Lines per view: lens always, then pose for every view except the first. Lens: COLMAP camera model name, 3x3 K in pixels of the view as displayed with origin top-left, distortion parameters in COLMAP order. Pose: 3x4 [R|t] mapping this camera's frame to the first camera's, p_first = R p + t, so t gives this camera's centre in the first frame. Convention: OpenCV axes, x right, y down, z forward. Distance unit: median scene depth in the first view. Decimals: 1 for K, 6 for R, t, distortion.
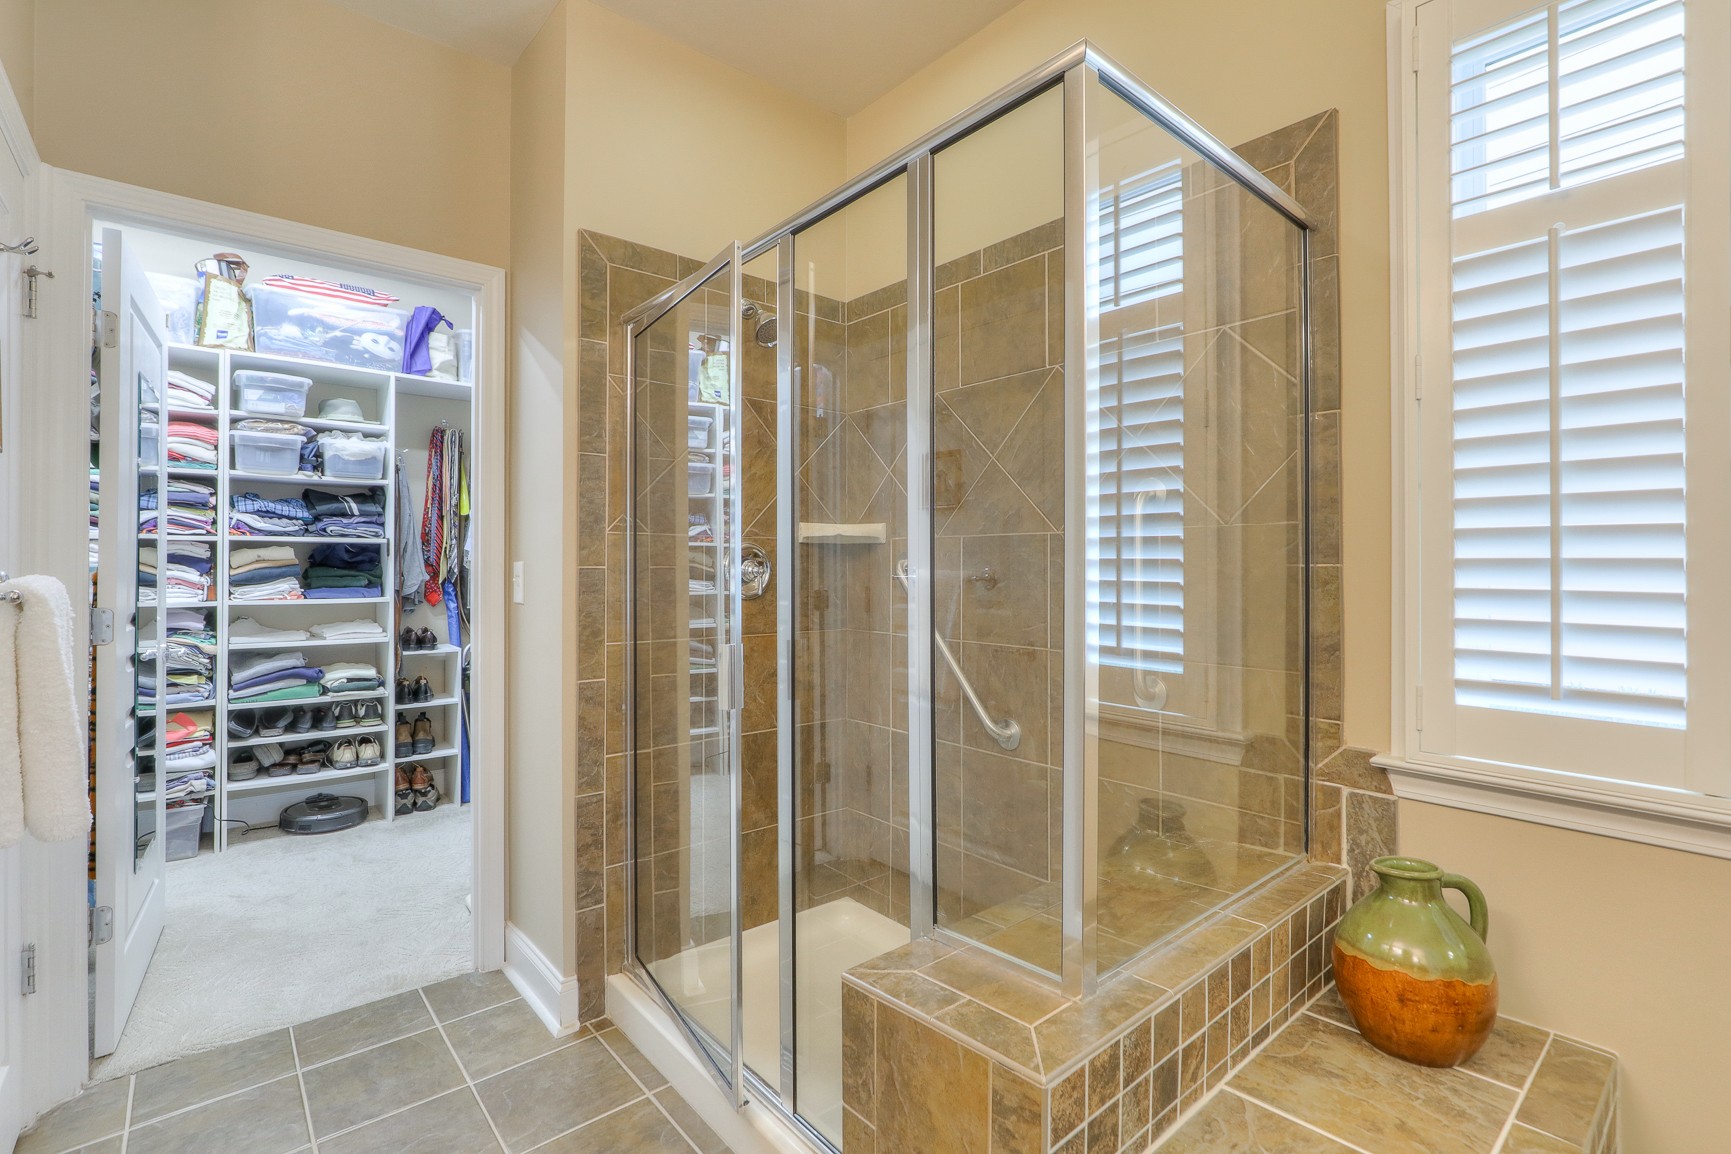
lens RADIAL K [[787.5, 0, 854.6], [0, 787.5, 562.3], [0, 0, 1]] dist [-0.020562, 0.005044]
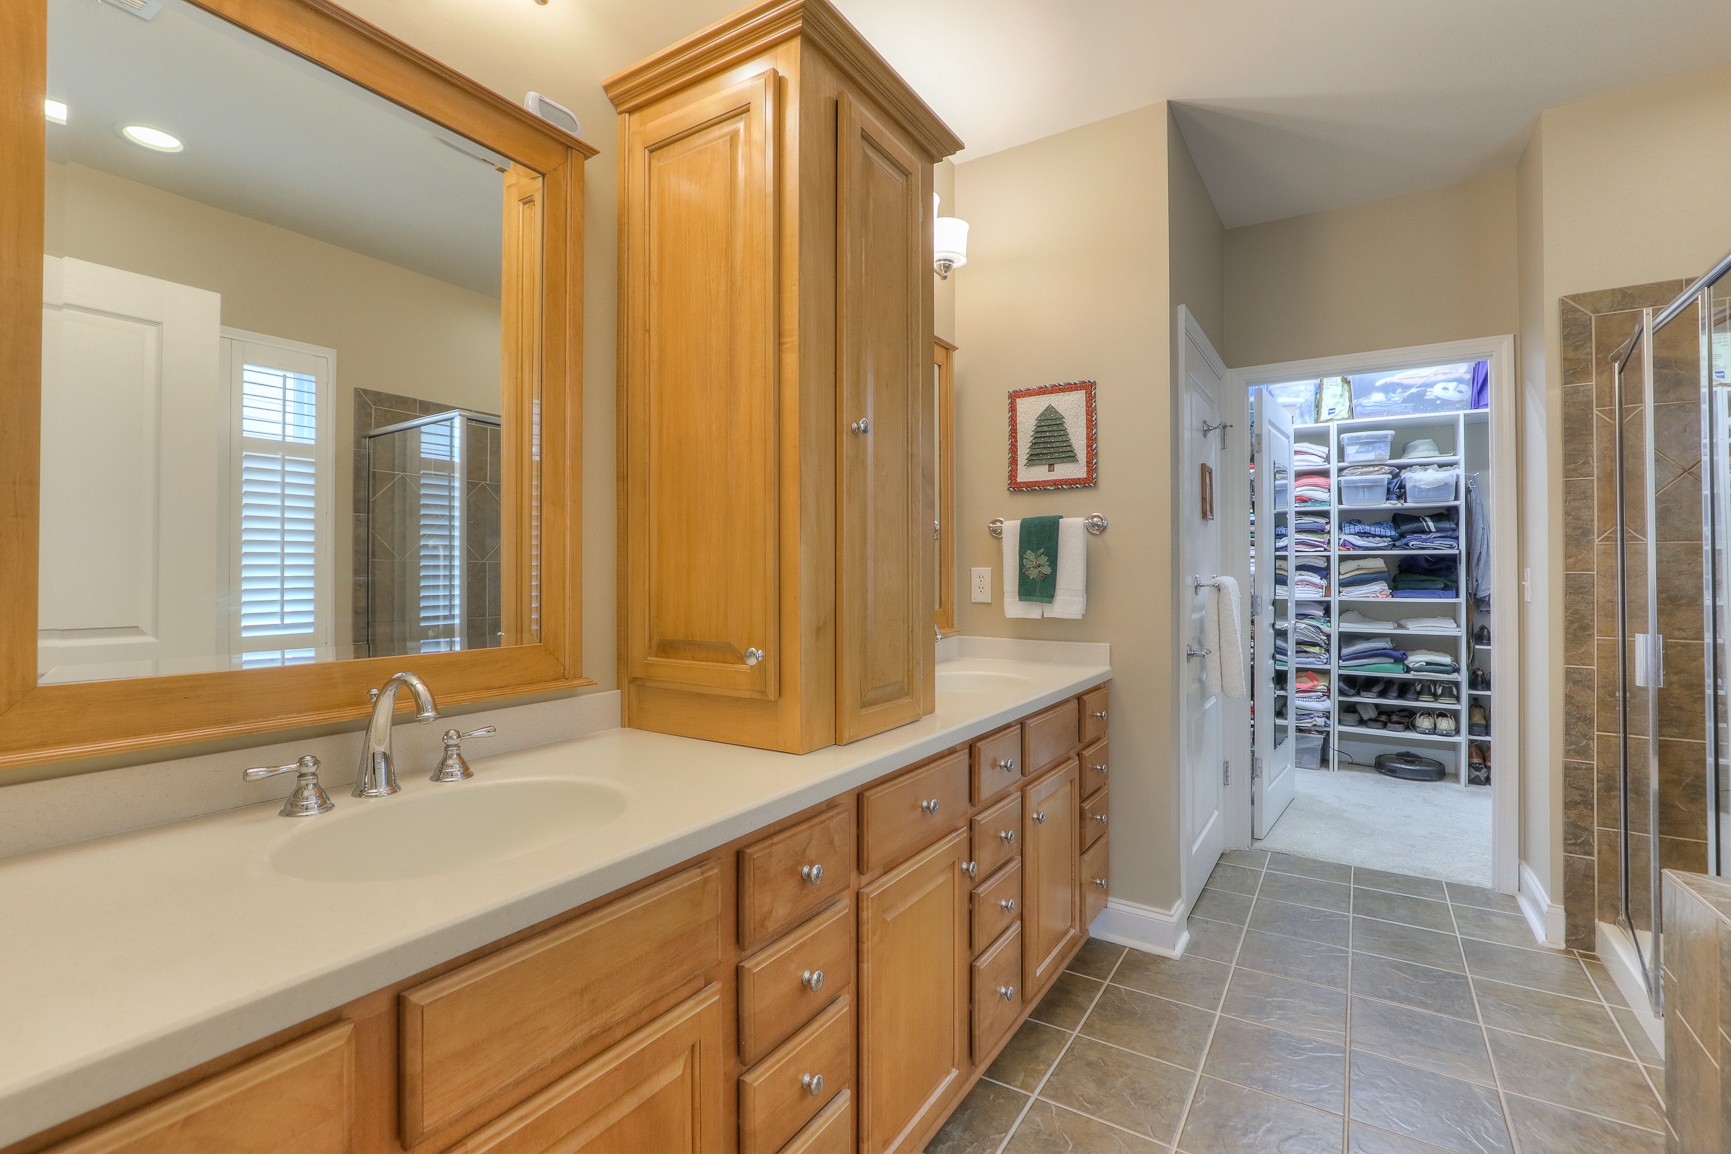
lens RADIAL K [[787.5, 0, 854.6], [0, 787.5, 562.3], [0, 0, 1]] dist [-0.020562, 0.005044]
pose [[0.289566, -0.013432, -0.957064, 0.307843], [0.003763, 0.999910, -0.012894, 0.000985], [0.957151, 0.000132, 0.289590, -0.260067]]
